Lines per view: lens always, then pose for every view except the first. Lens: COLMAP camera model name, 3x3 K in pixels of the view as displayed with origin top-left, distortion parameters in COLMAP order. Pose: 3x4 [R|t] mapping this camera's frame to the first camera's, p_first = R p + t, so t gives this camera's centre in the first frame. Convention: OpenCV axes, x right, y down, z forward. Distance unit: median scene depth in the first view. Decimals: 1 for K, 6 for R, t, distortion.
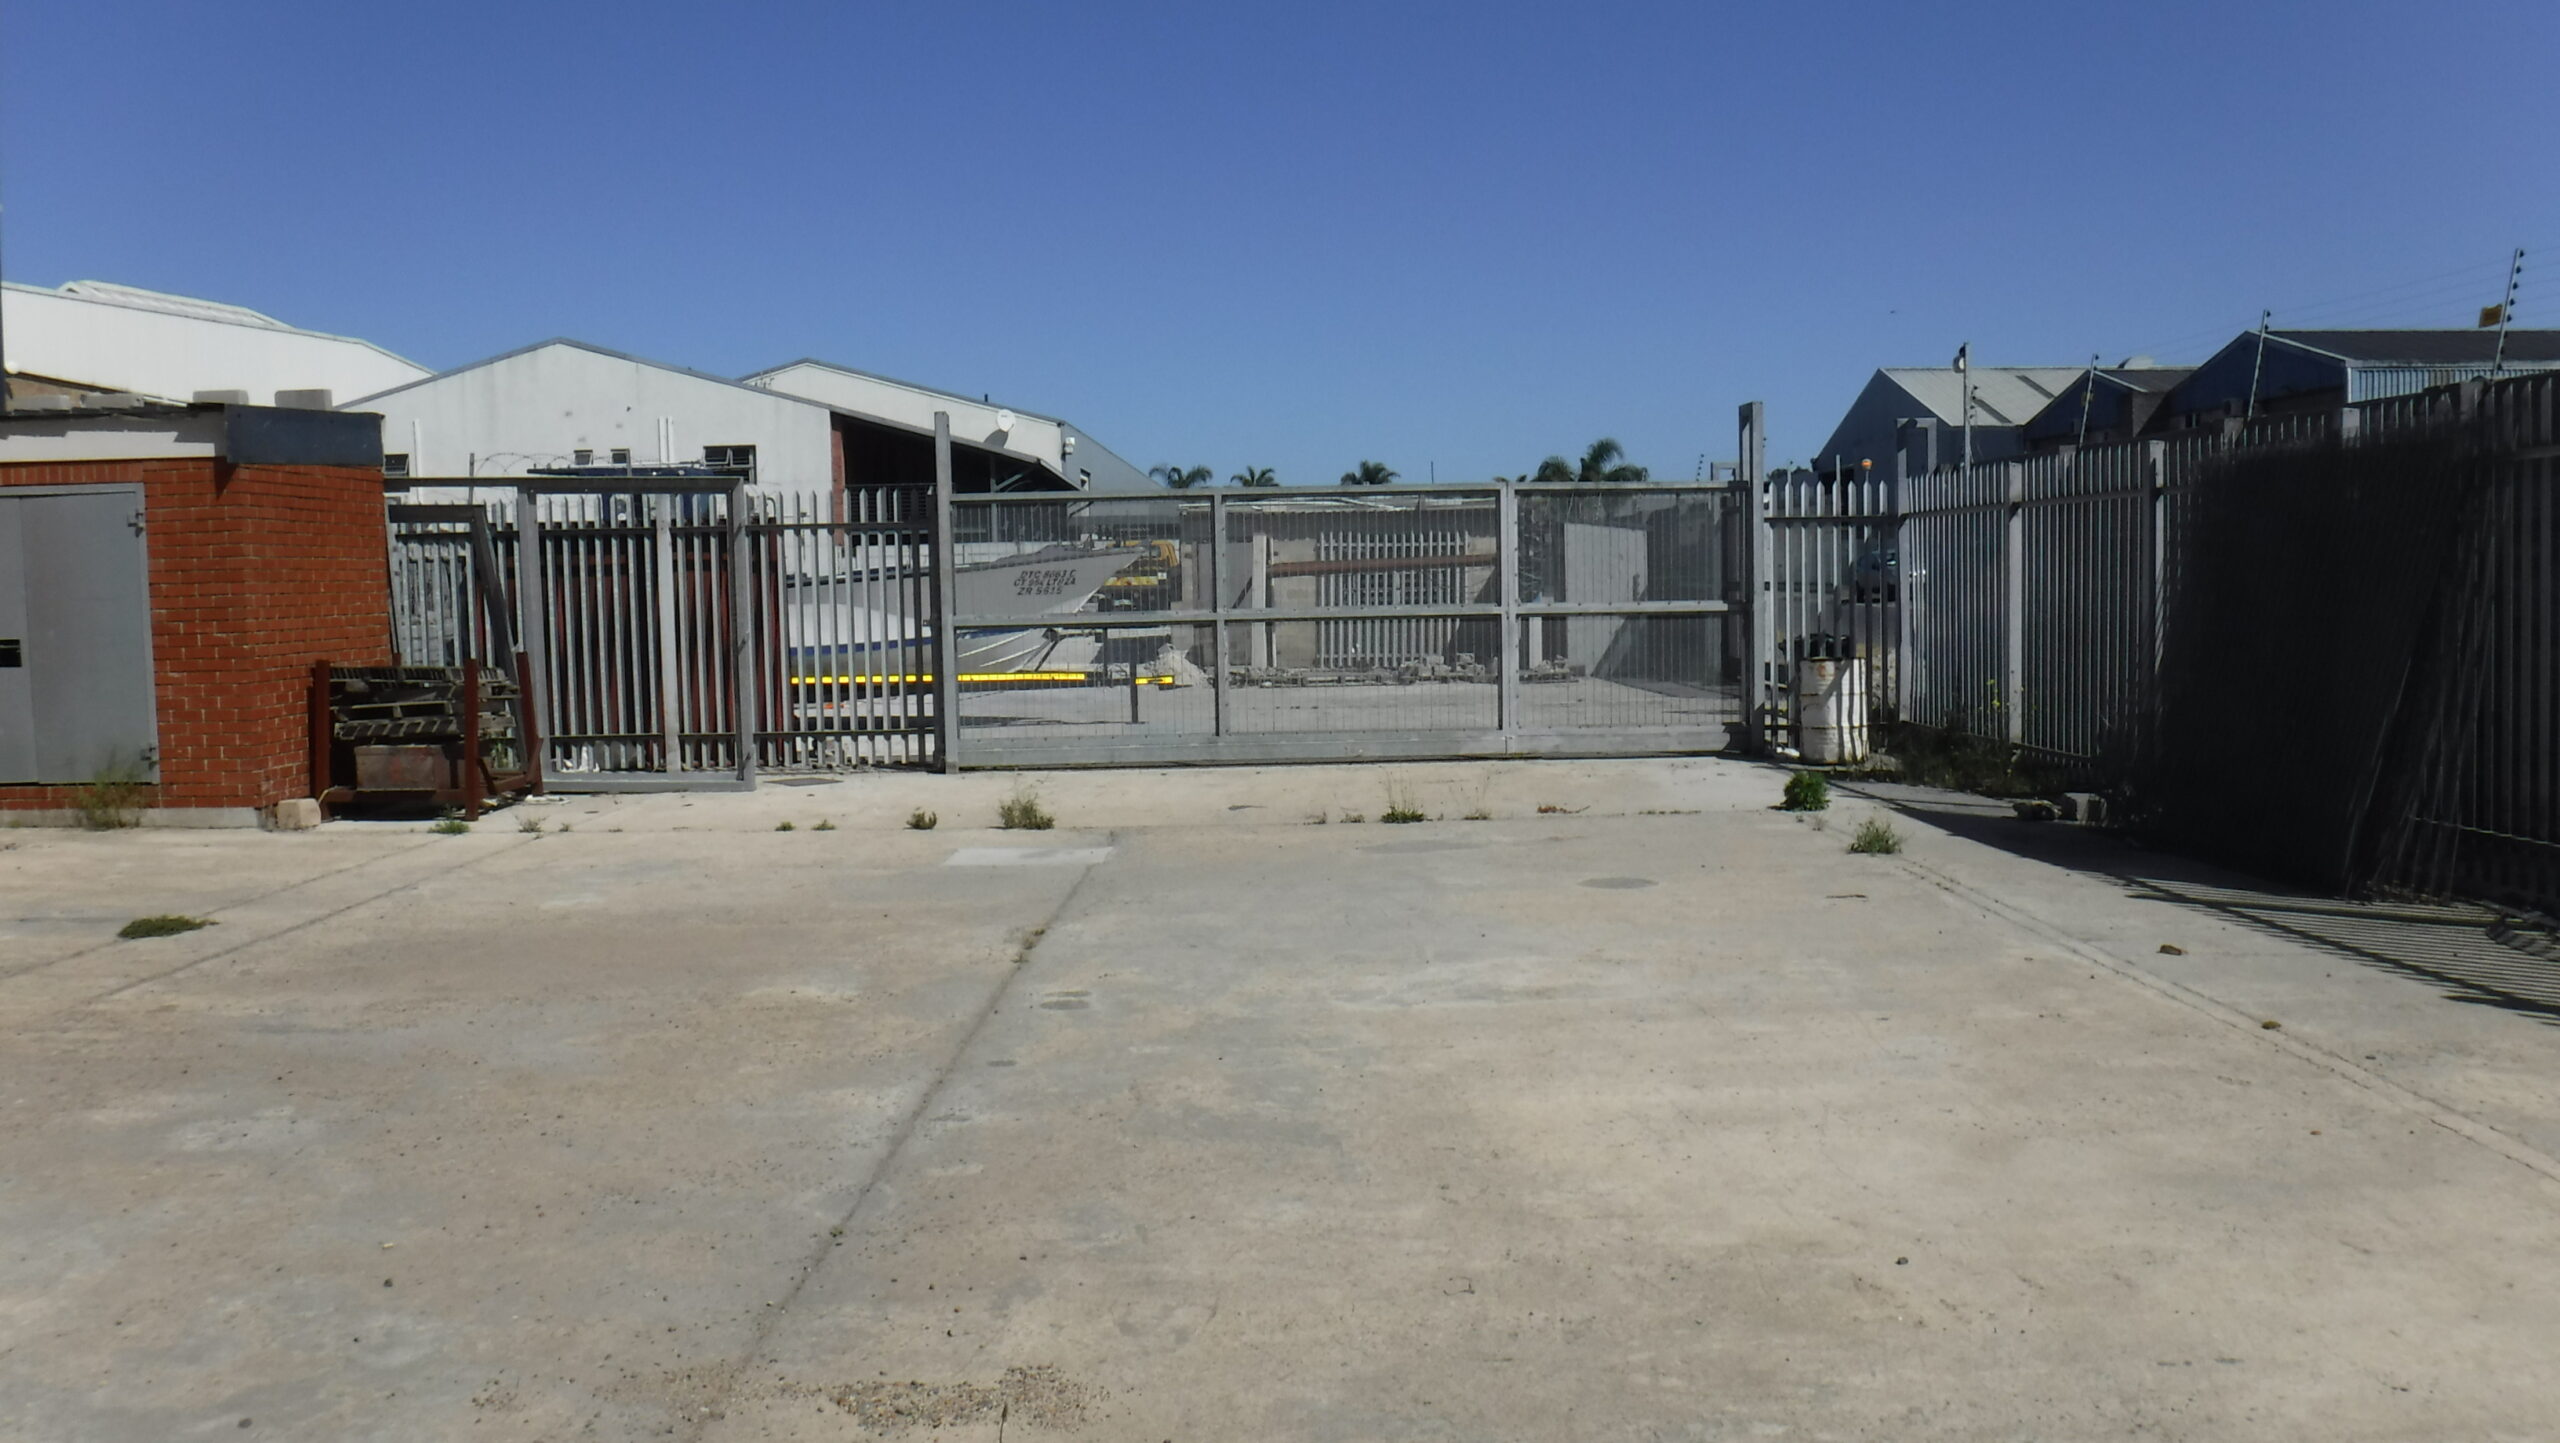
lens RADIAL K [[2087.9, 0, 1290.5], [0, 2087.9, 728.7], [0, 0, 1]] dist [-0.076812, 0.000594]
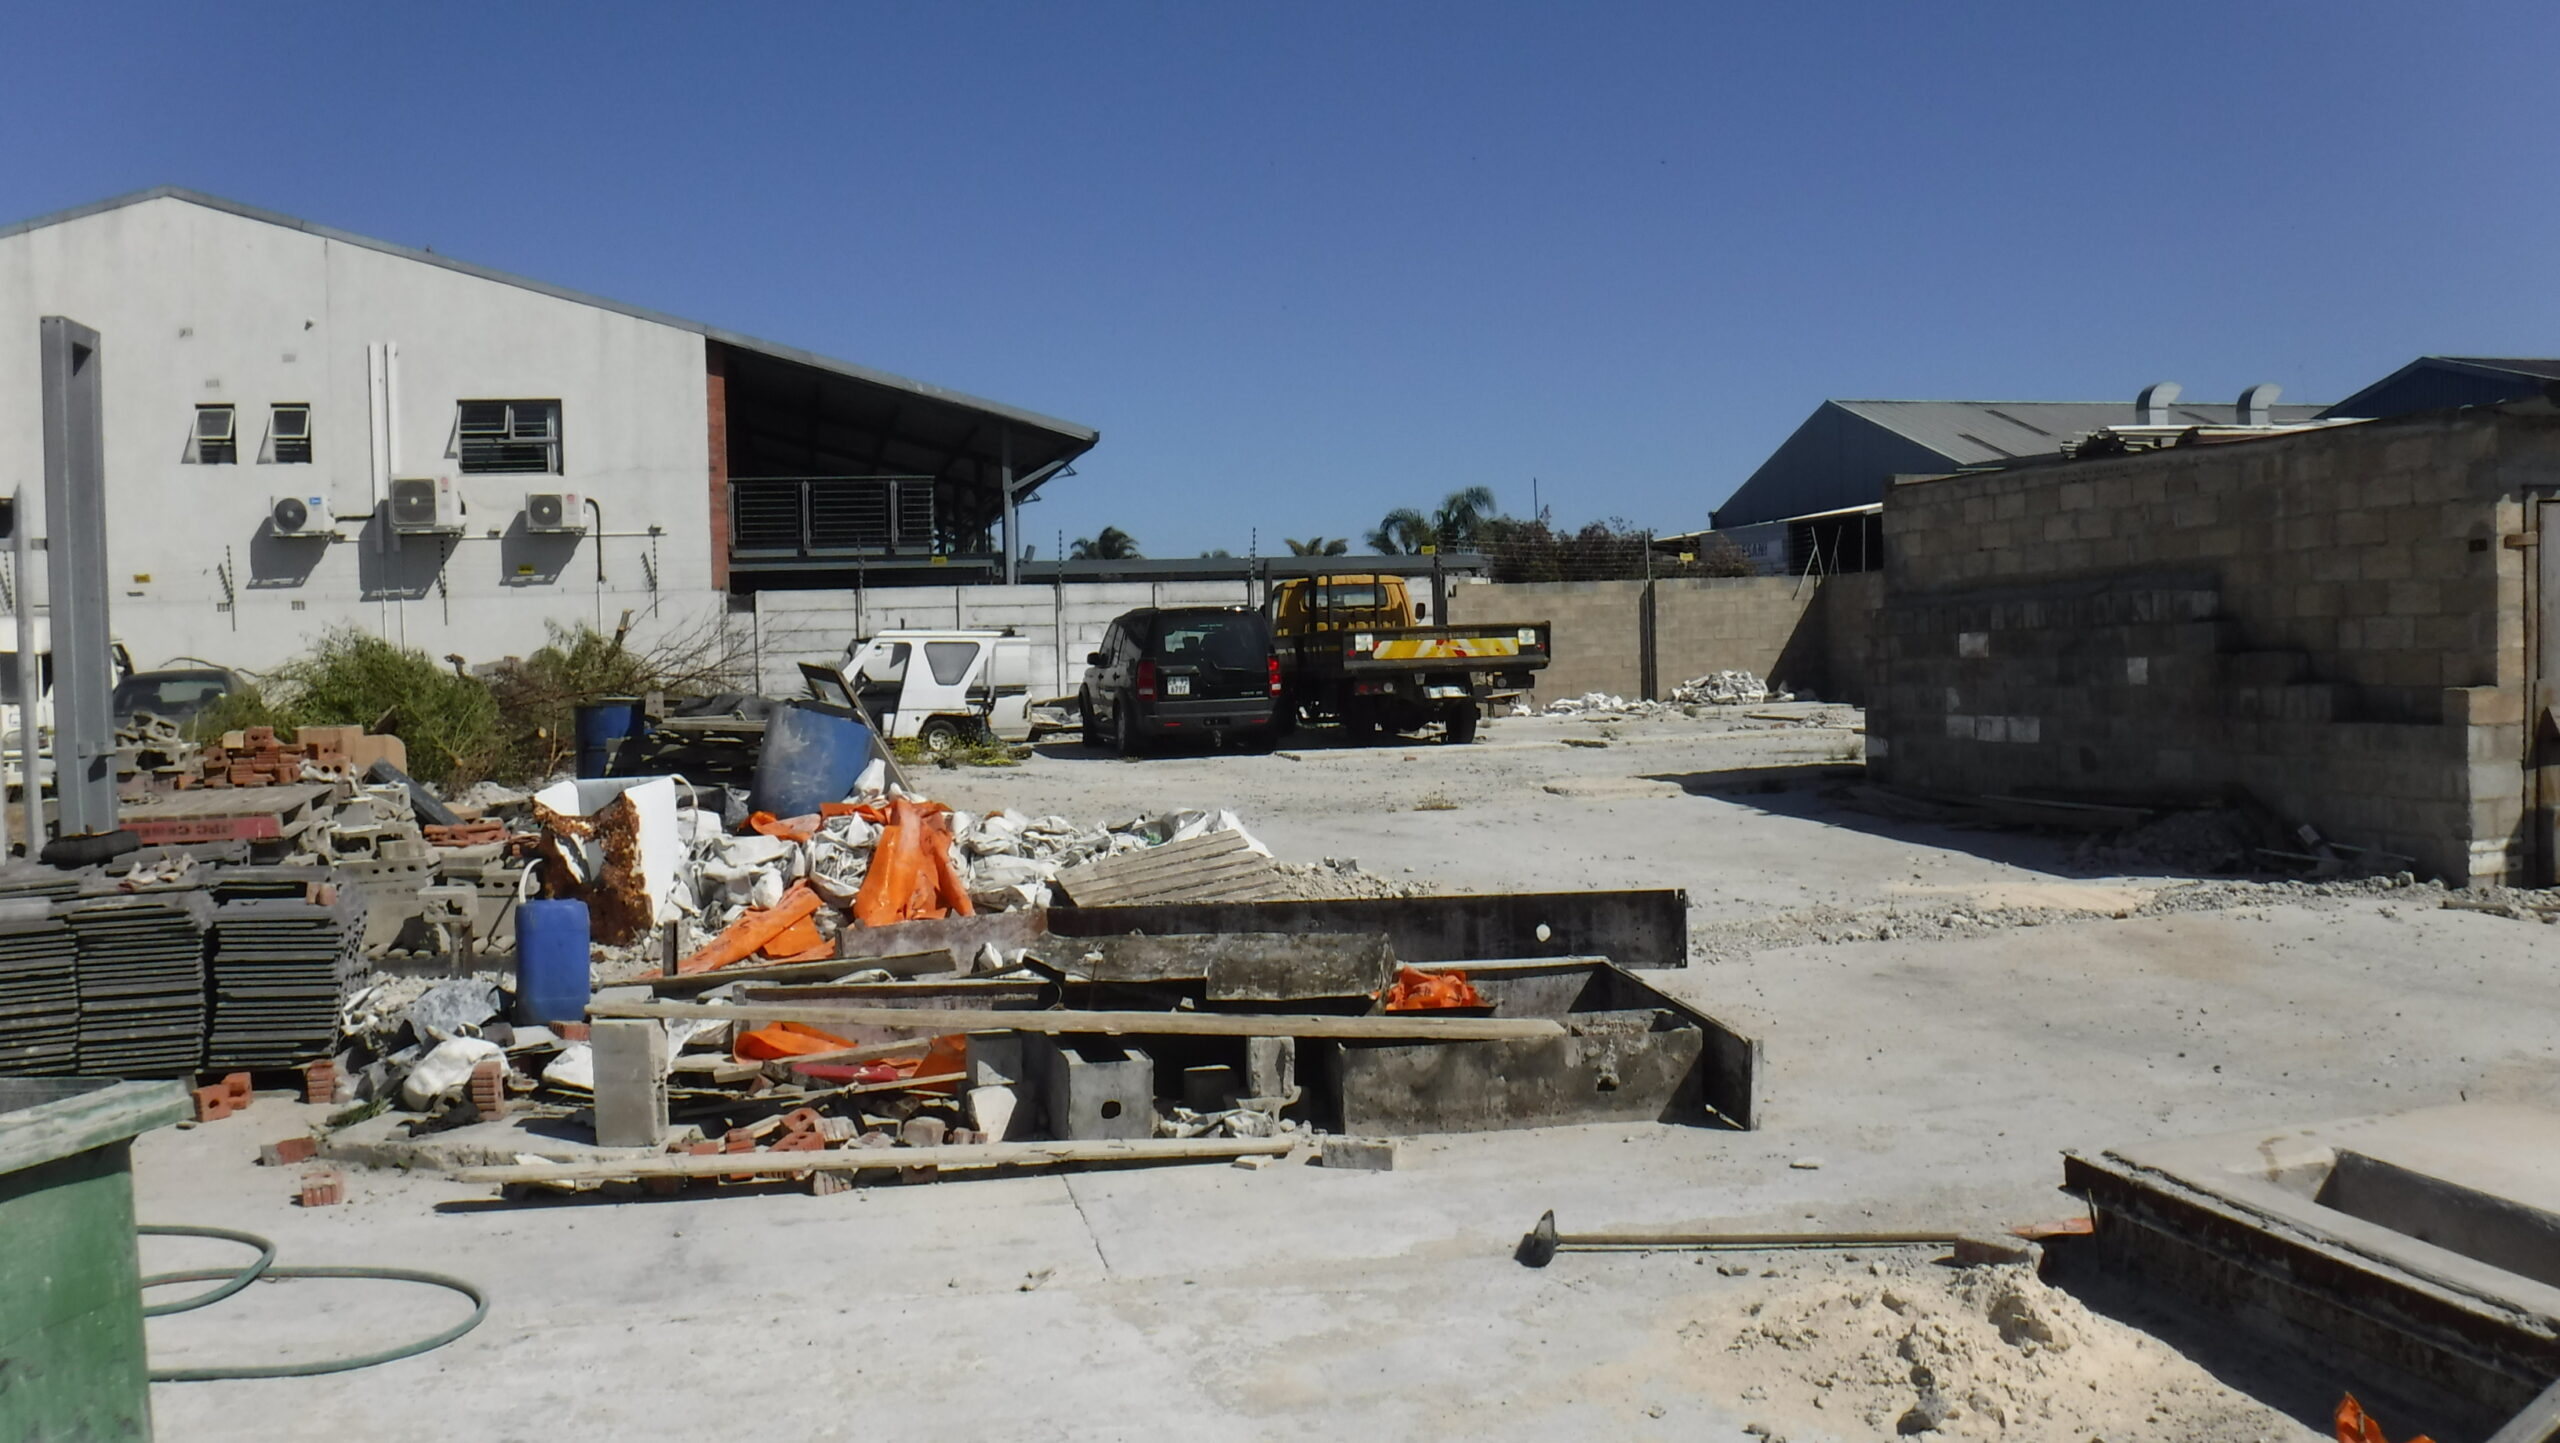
lens RADIAL K [[2087.9, 0, 1290.5], [0, 2087.9, 728.7], [0, 0, 1]] dist [-0.076812, 0.000594]
pose [[0.979032, -0.014624, 0.203183, -0.625141], [0.023017, 0.998974, -0.039008, -0.094862], [-0.202404, 0.042866, 0.978363, 1.532994]]
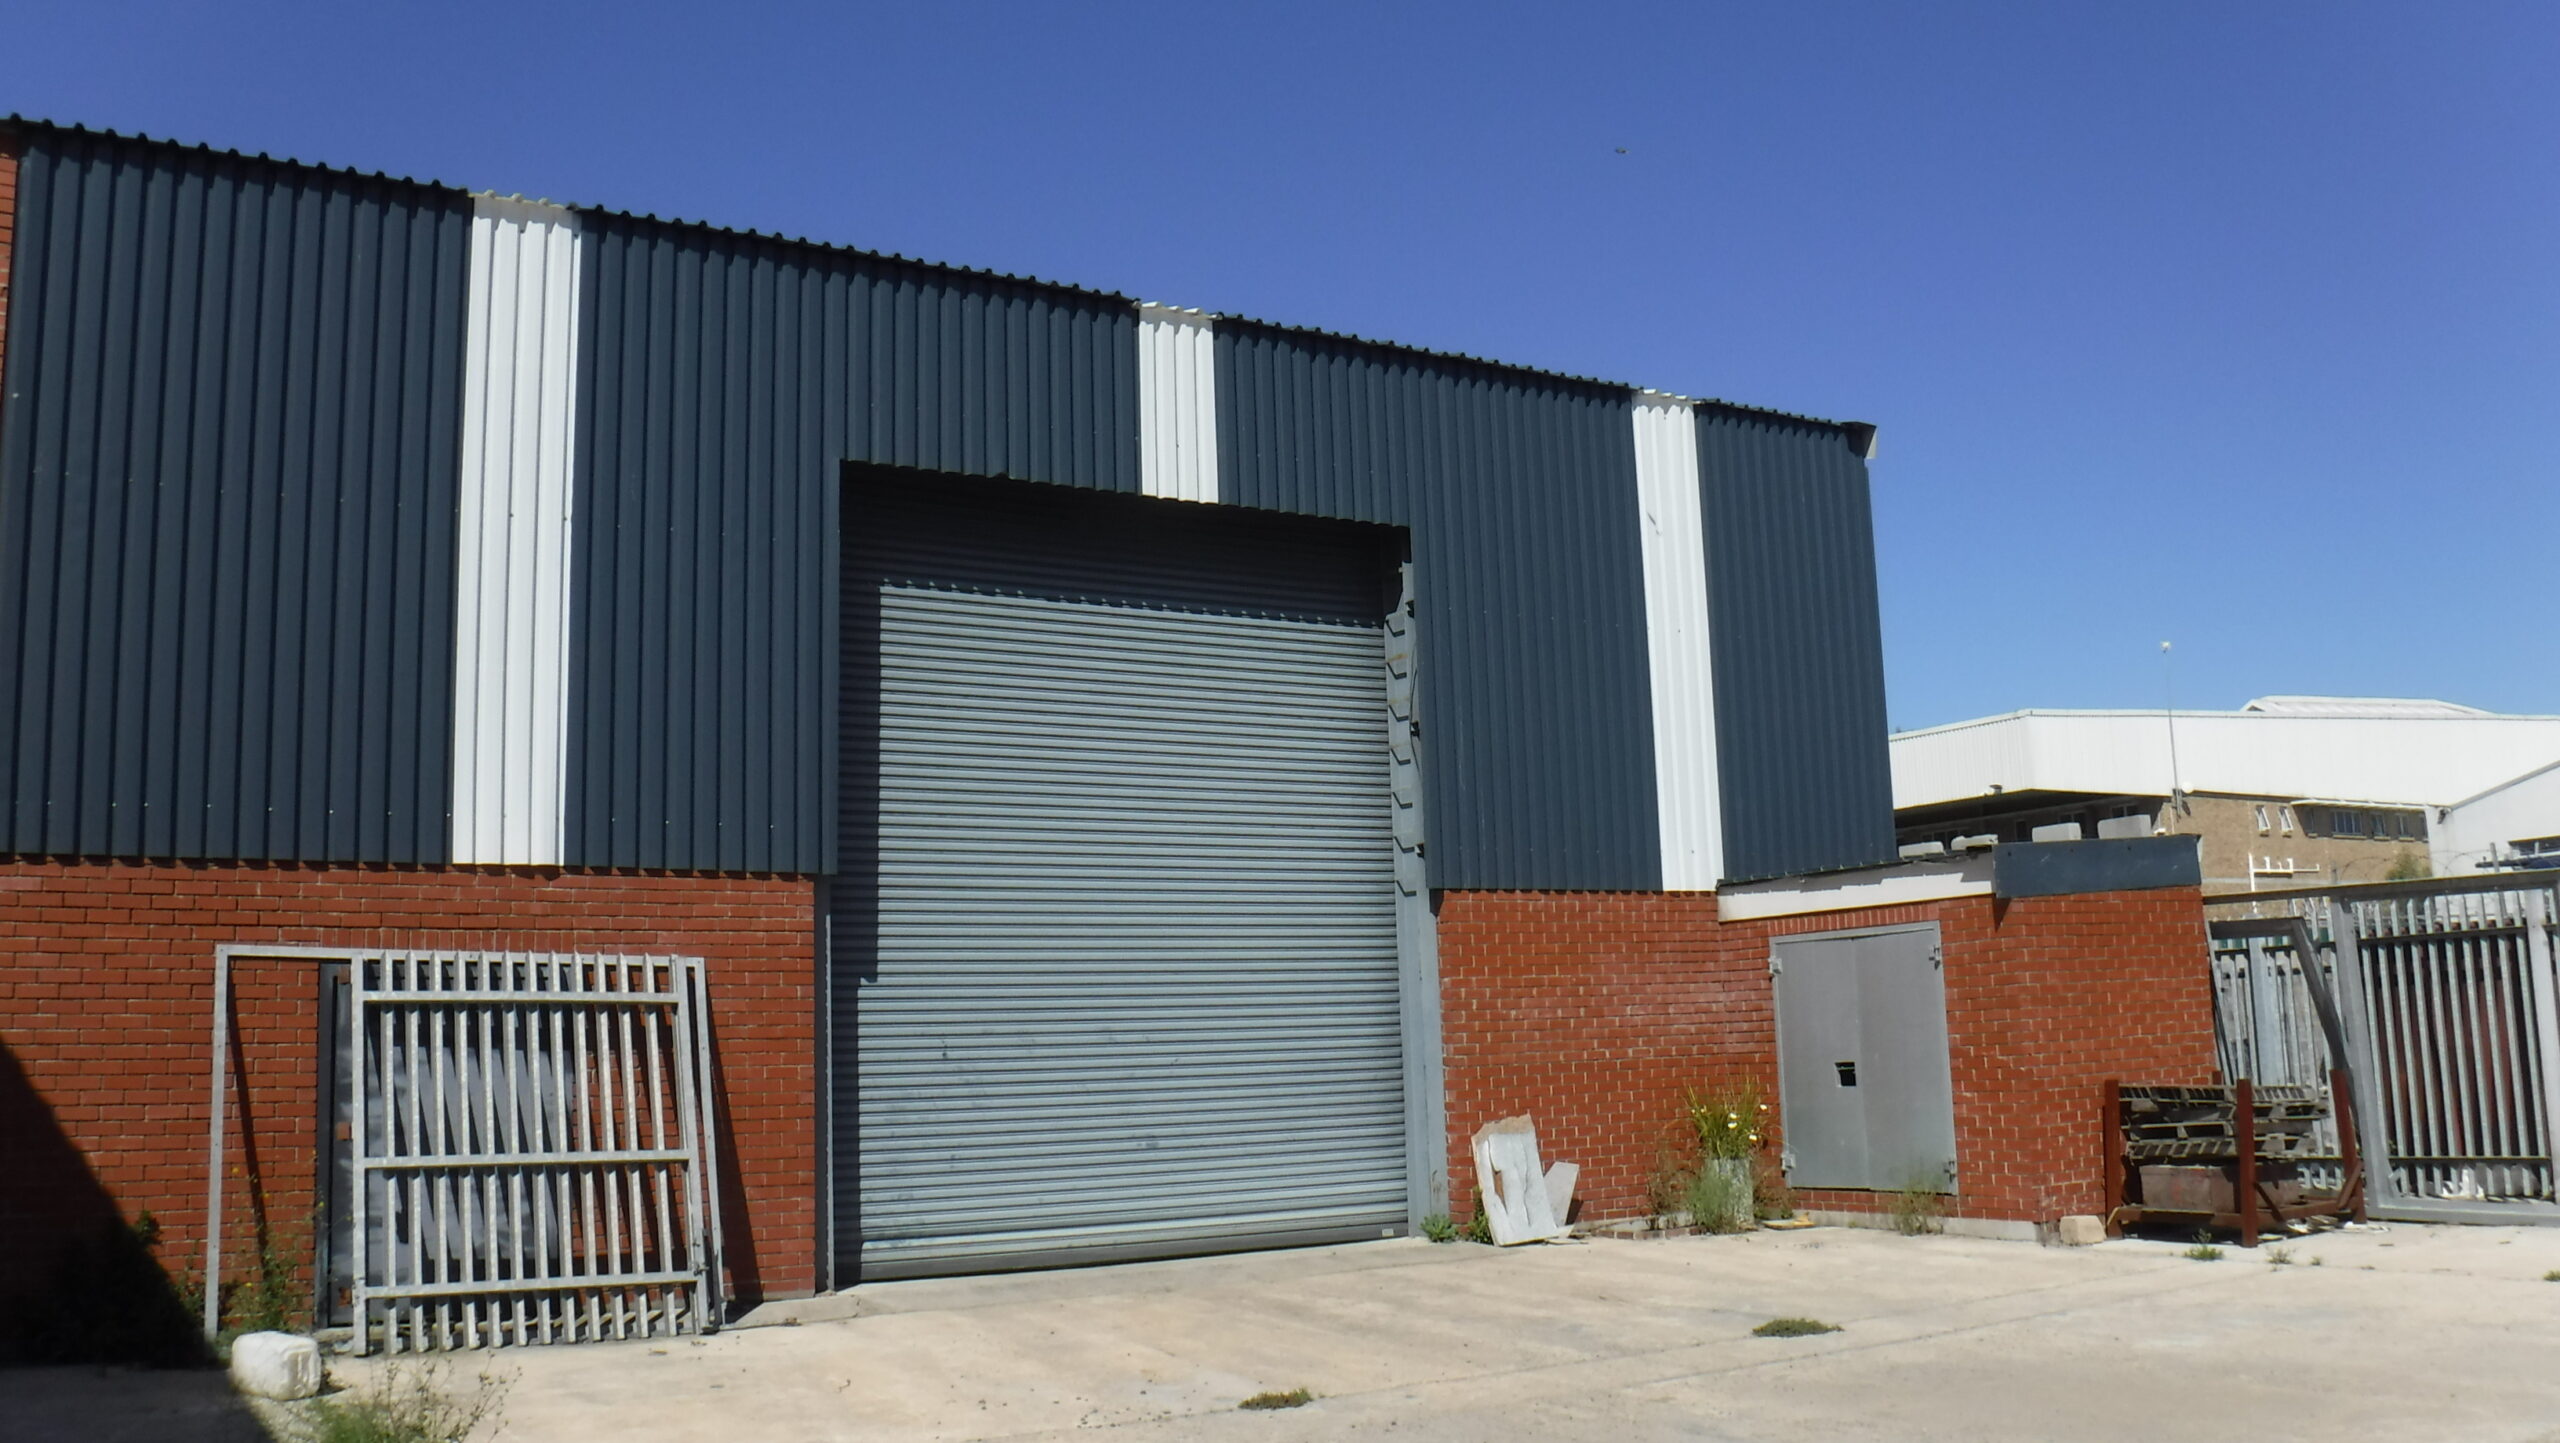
lens RADIAL K [[2087.9, 0, 1290.5], [0, 2087.9, 728.7], [0, 0, 1]] dist [-0.076812, 0.000594]
pose [[0.516263, -0.134355, -0.845826, 0.214282], [-0.028367, 0.984394, -0.173680, -0.015710], [0.855960, 0.113658, 0.504395, 0.102258]]
